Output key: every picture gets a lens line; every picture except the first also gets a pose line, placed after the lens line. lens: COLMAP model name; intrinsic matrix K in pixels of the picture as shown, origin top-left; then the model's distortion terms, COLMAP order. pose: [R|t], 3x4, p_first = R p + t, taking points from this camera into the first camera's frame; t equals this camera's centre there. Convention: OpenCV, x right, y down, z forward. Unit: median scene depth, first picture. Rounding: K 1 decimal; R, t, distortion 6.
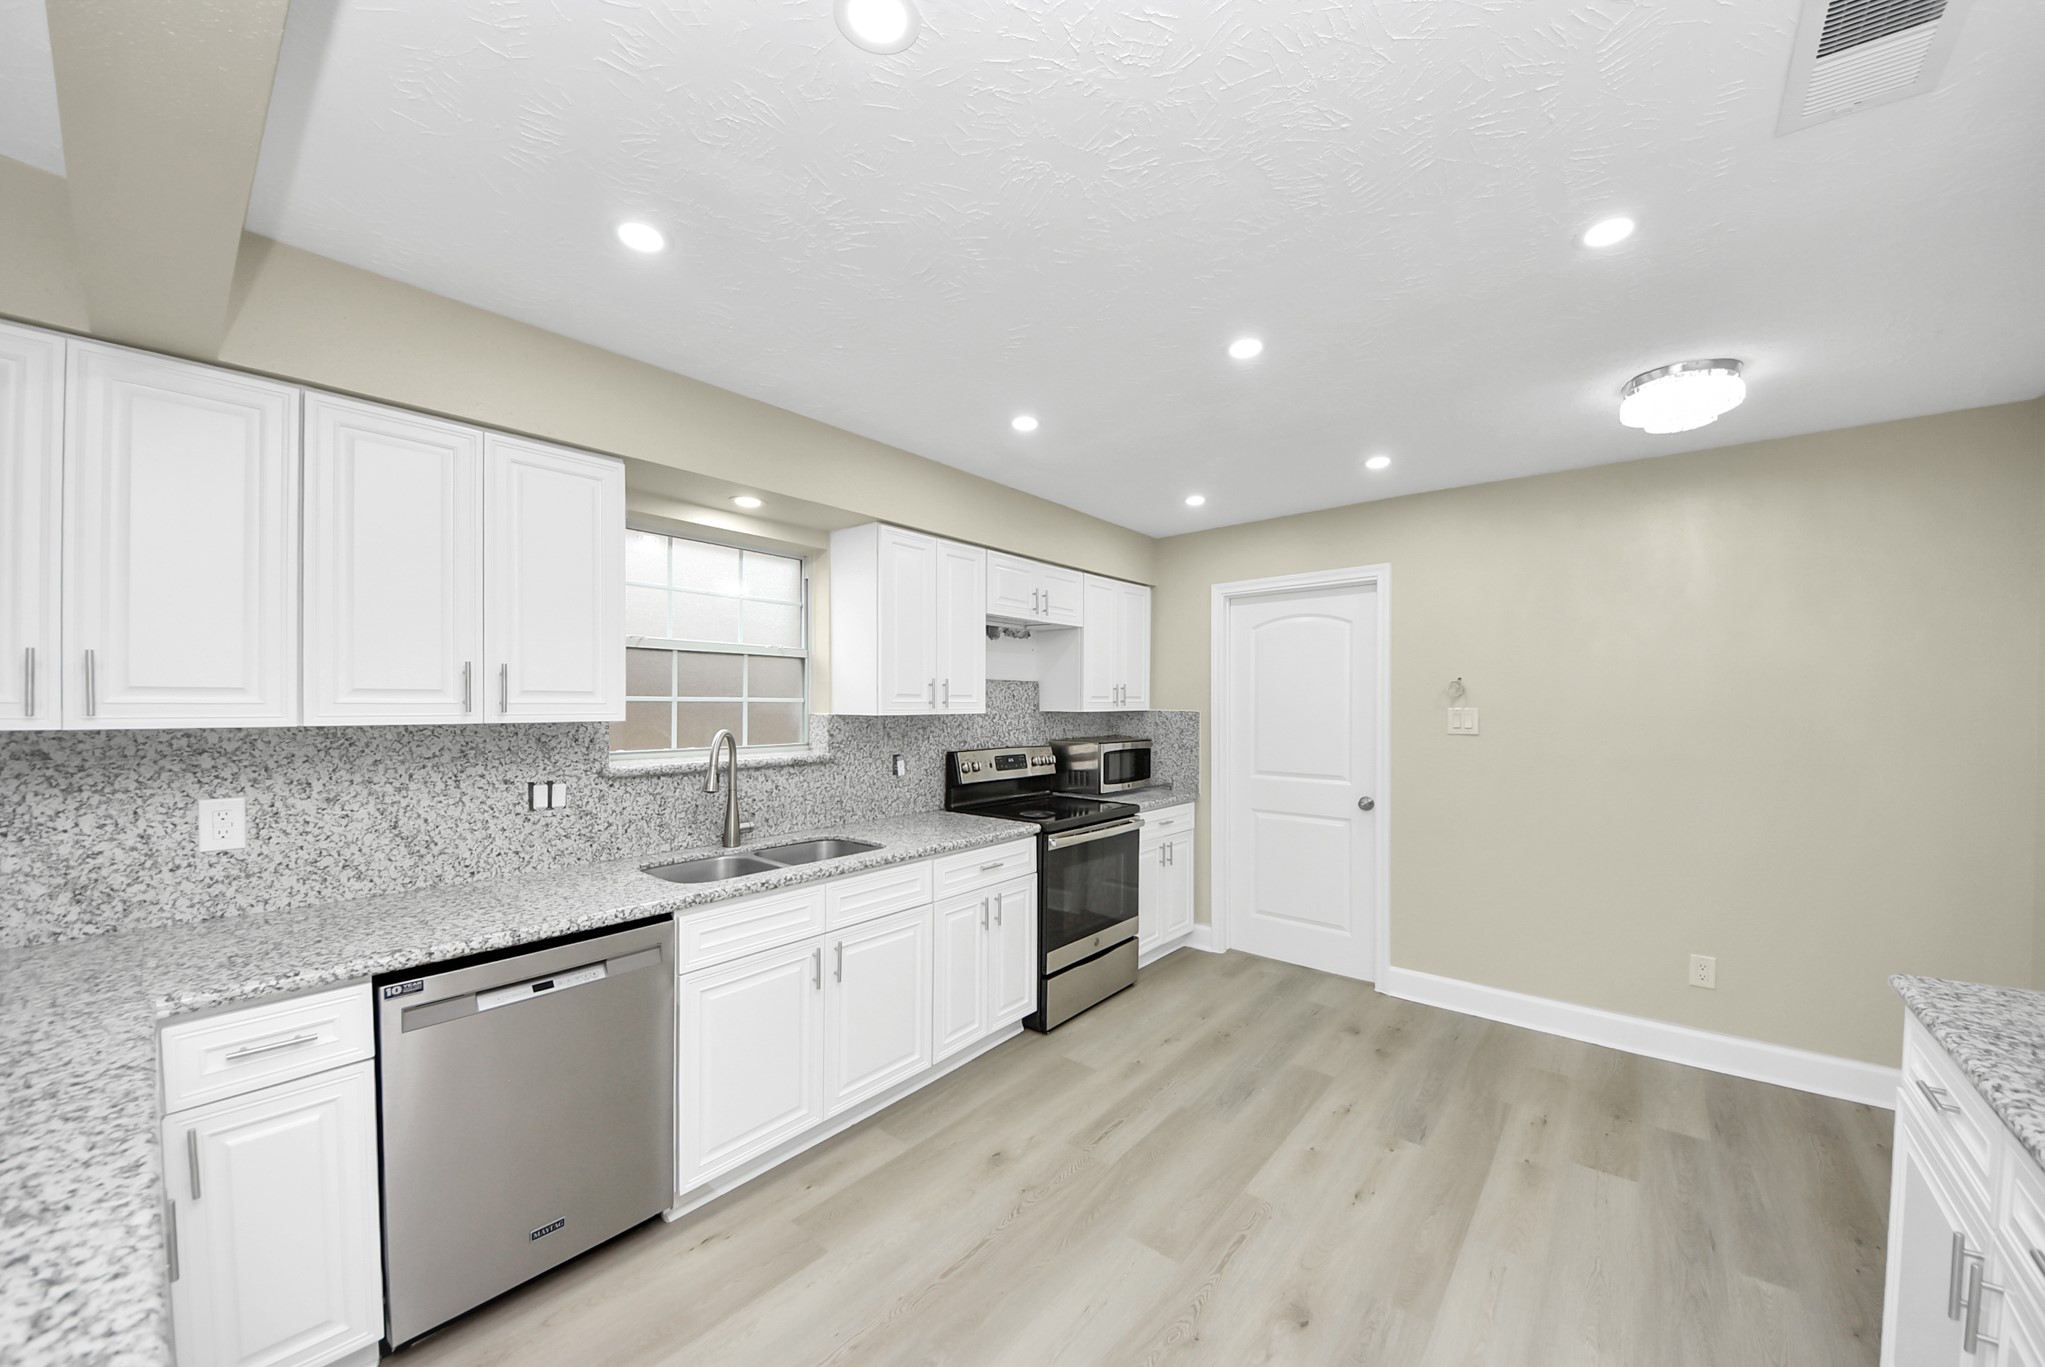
lens RADIAL K [[735.2, 0, 1021.1], [0, 735.2, 704.2], [0, 0, 1]] dist [0.002668, -0.003460]
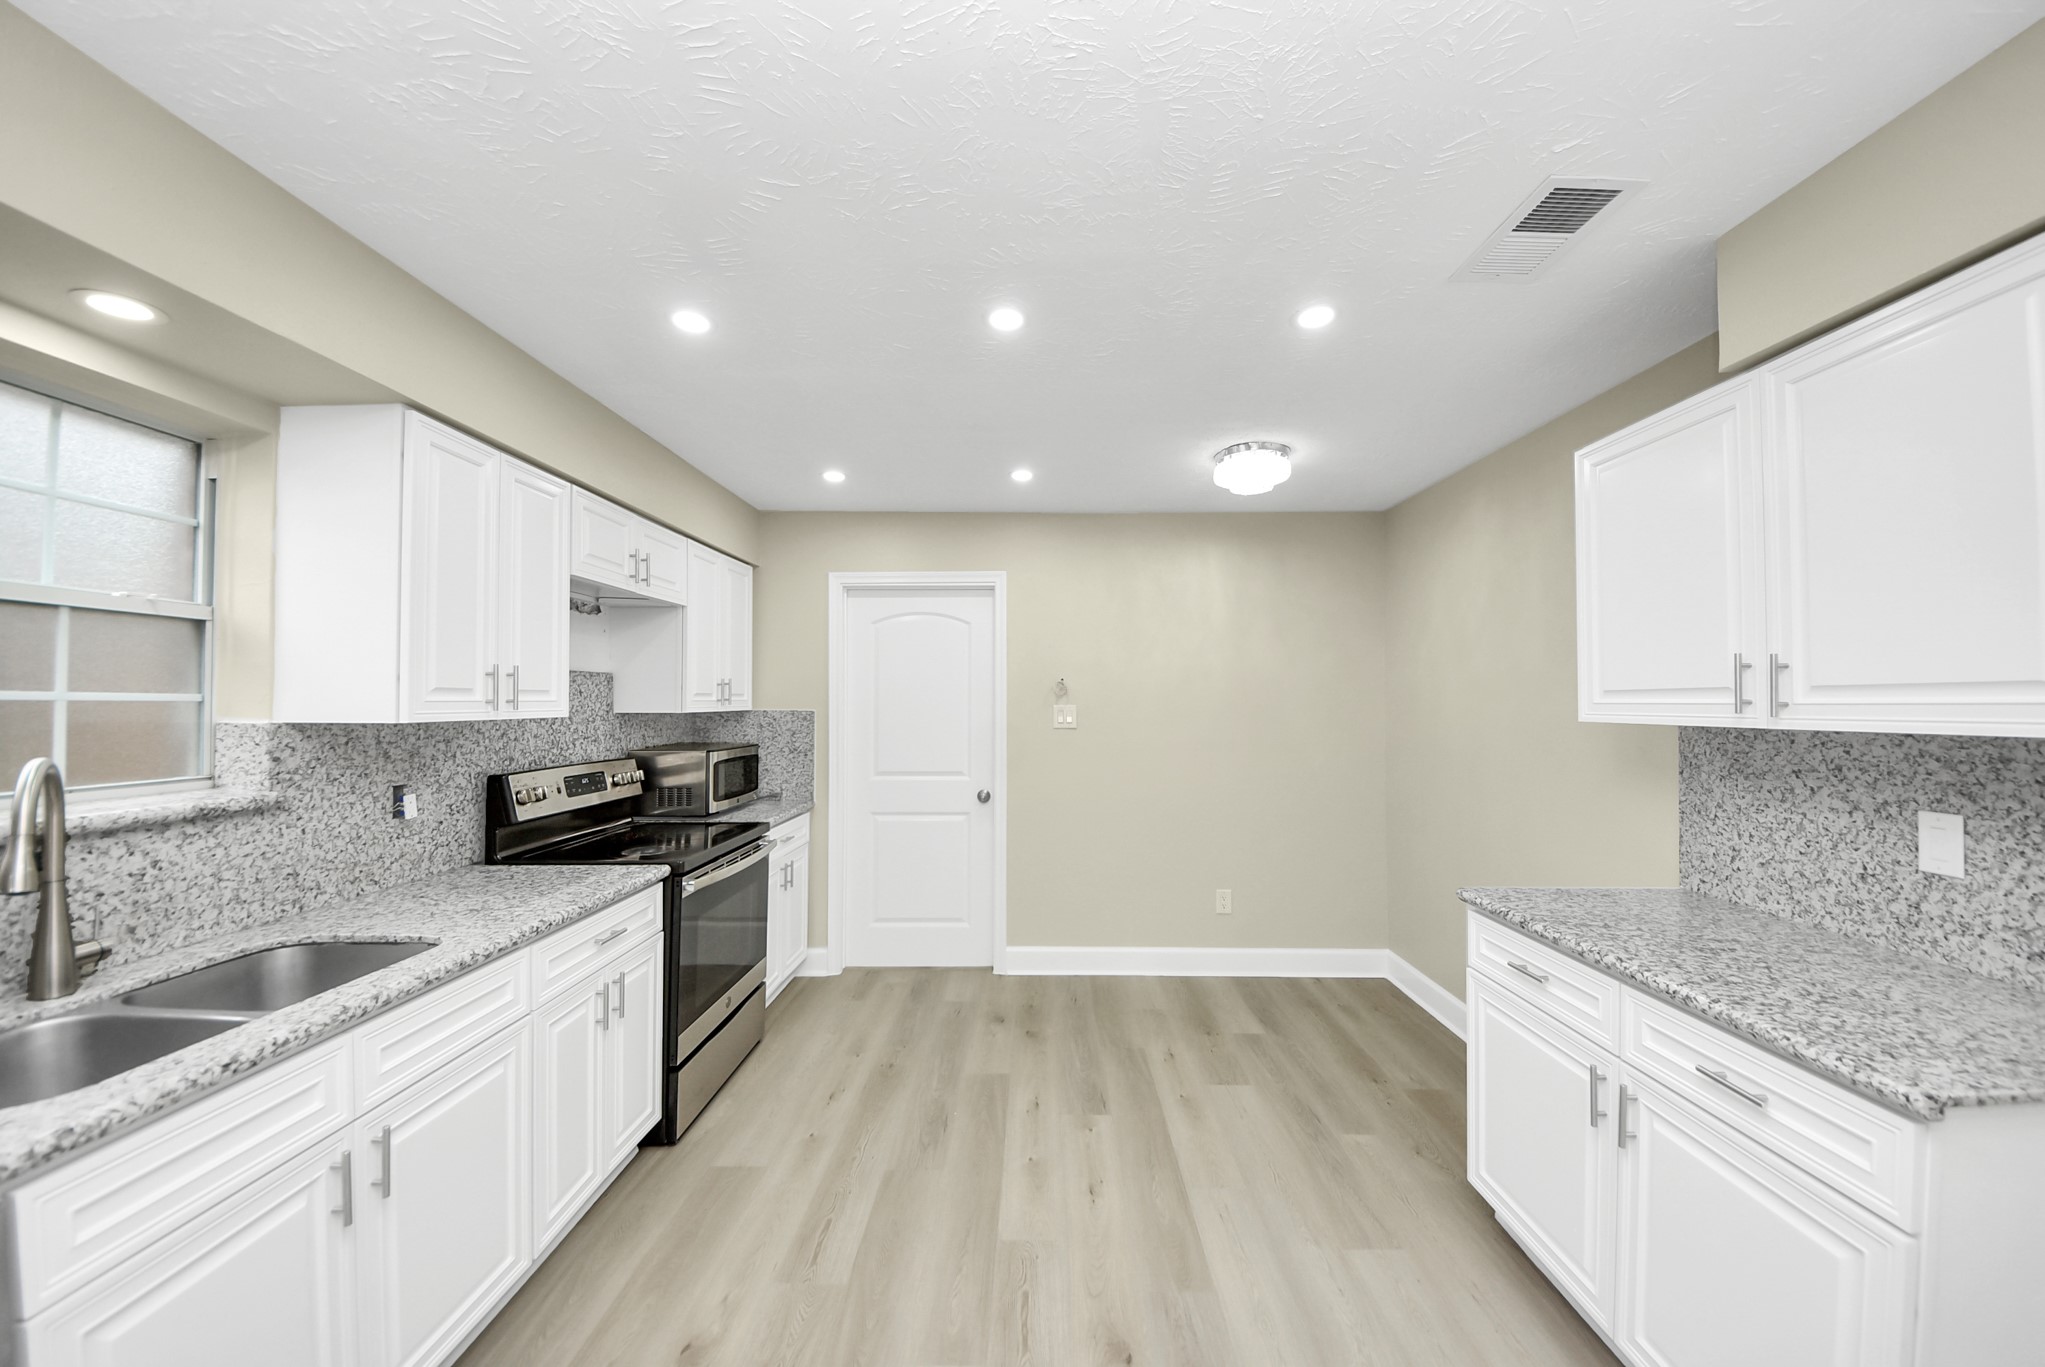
lens RADIAL K [[735.2, 0, 1034.9], [0, 735.2, 688.2], [0, 0, 1]] dist [0.002668, -0.003460]
pose [[0.768085, 0.007923, 0.640299, -0.180664], [0.004414, 0.999834, -0.017667, -0.000711], [-0.640333, 0.016396, 0.767922, 0.192716]]
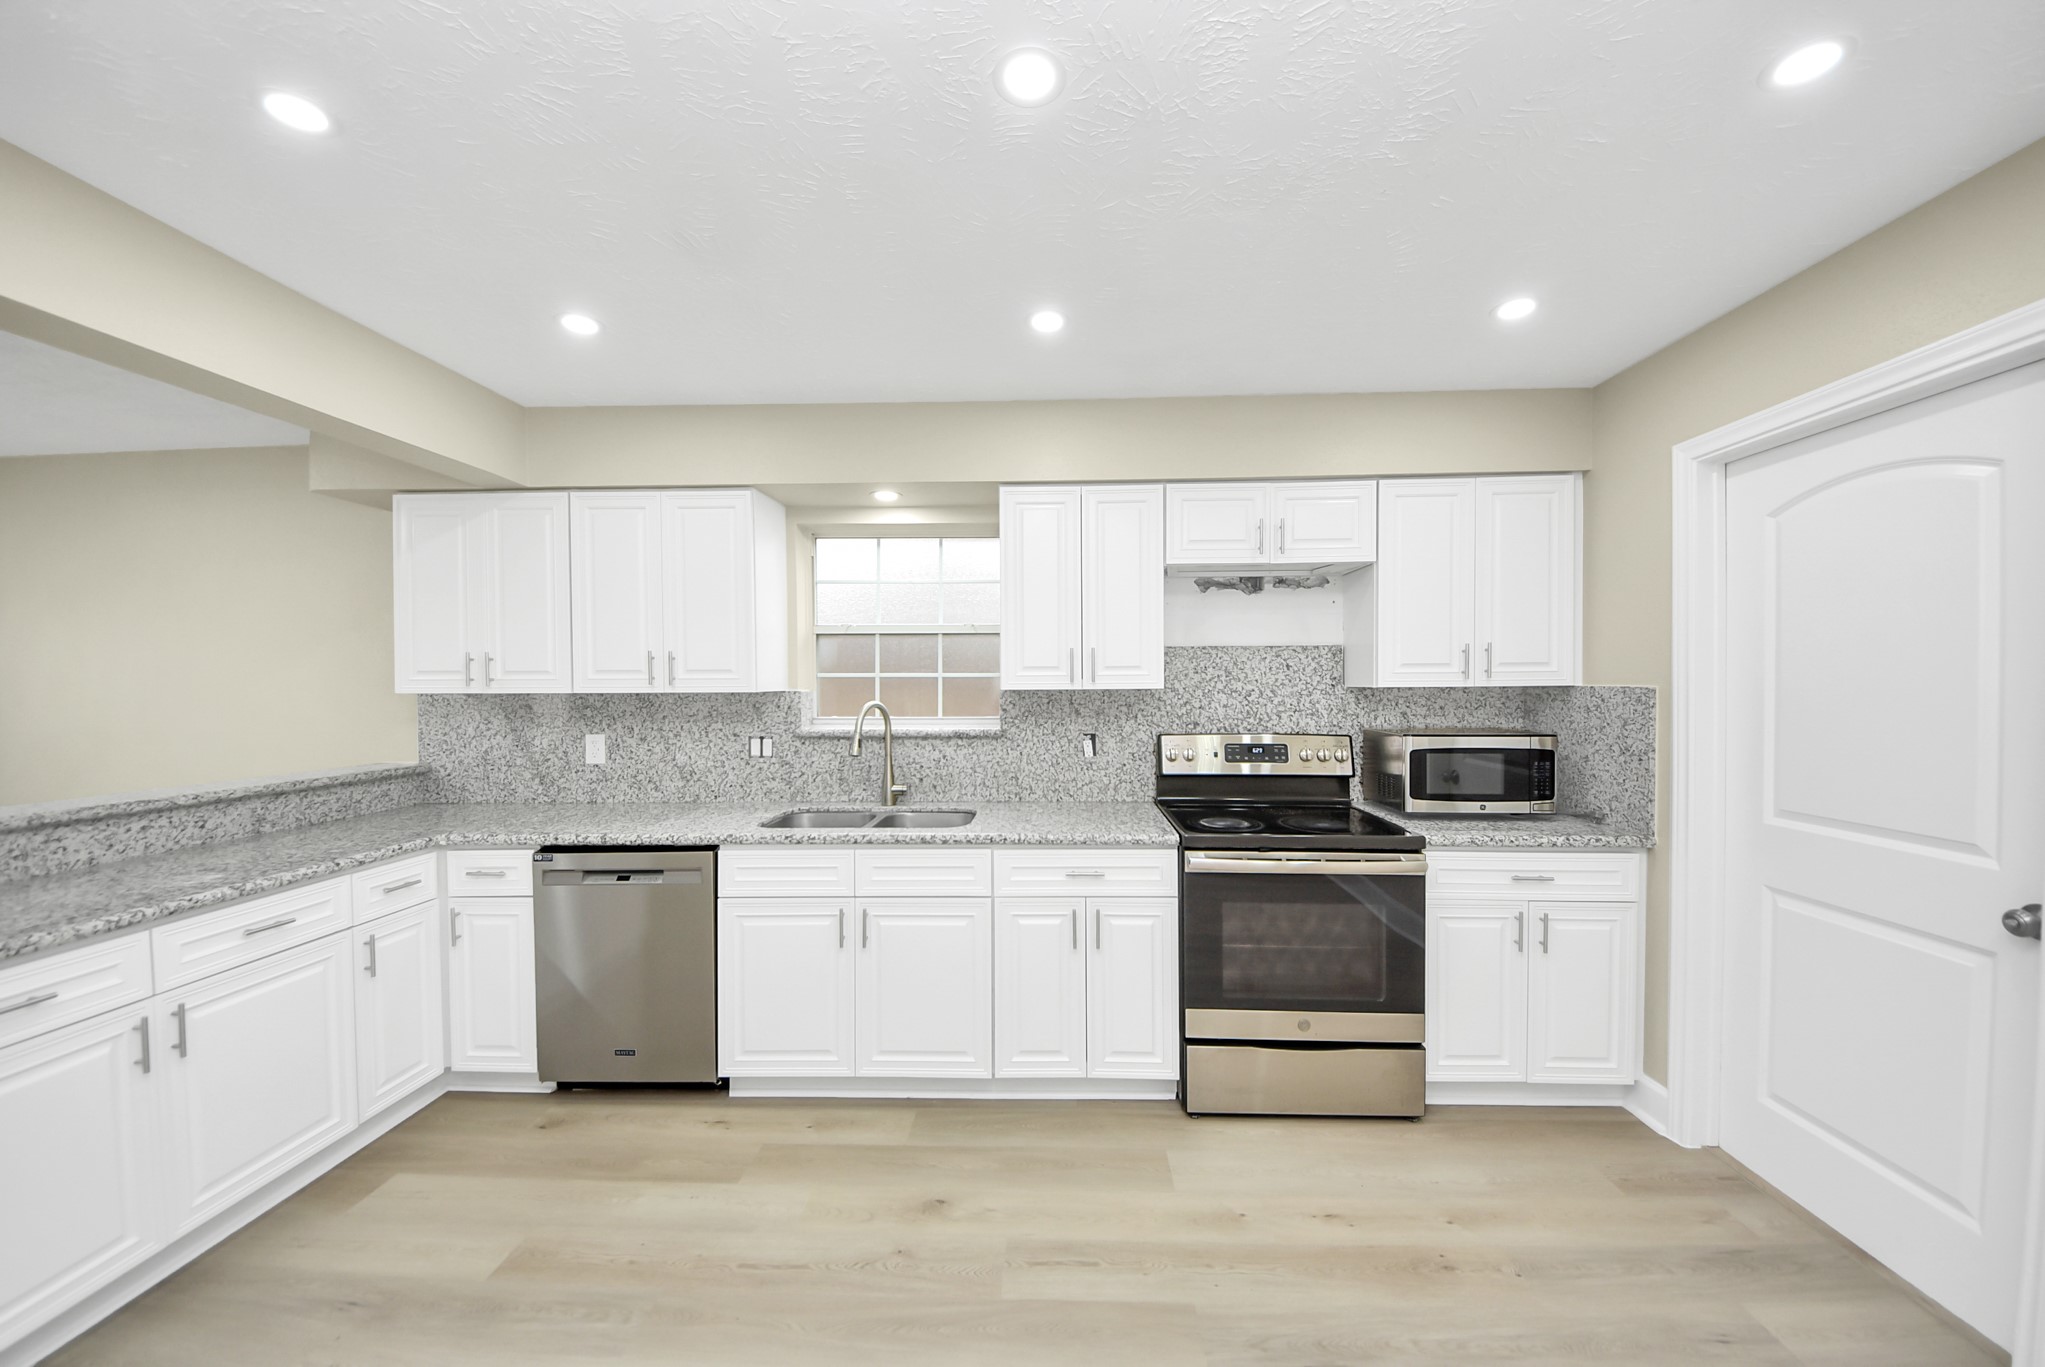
lens RADIAL K [[735.2, 0, 1026.5], [0, 735.2, 680.9], [0, 0, 1]] dist [0.002668, -0.003460]
pose [[0.616963, -0.003474, -0.786985, 0.558134], [0.005449, 0.999985, -0.000142, 0.004204], [0.786974, -0.004200, 0.616972, 0.436612]]
